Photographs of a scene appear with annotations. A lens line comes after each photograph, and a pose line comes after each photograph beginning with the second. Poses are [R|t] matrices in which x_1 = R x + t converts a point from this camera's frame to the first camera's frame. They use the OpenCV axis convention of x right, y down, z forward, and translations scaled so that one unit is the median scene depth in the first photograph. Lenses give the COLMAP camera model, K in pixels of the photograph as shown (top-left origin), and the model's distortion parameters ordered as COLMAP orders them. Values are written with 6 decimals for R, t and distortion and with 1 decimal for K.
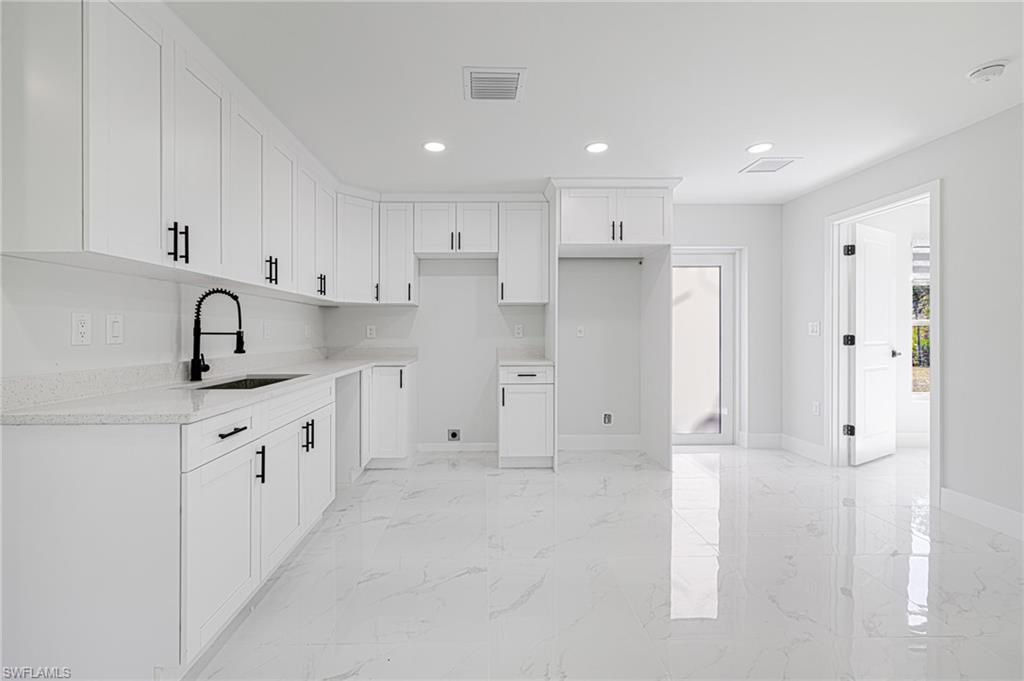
lens RADIAL K [[434.6, 0, 496.5], [0, 434.6, 338.8], [0, 0, 1]] dist [0.003083, -0.000216]
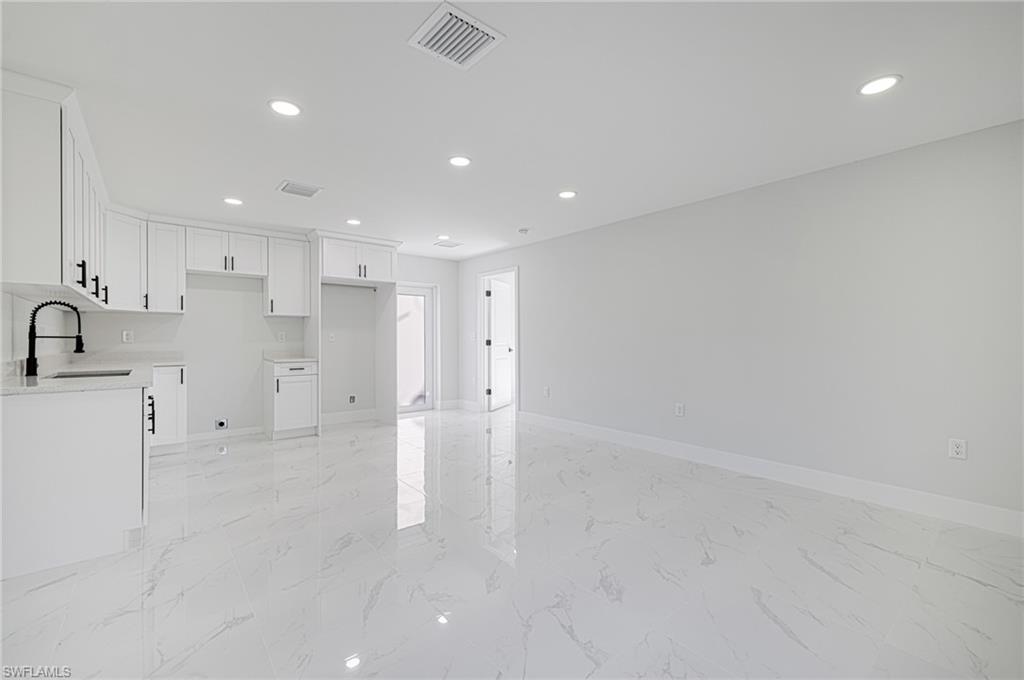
lens RADIAL K [[434.6, 0, 511.6], [0, 434.6, 340.5], [0, 0, 1]] dist [0.003083, -0.000216]
pose [[0.784746, 0.000117, 0.619818, -0.244970], [0.007638, 0.999922, -0.009859, 0.012416], [-0.619771, 0.012471, 0.784684, -0.490740]]
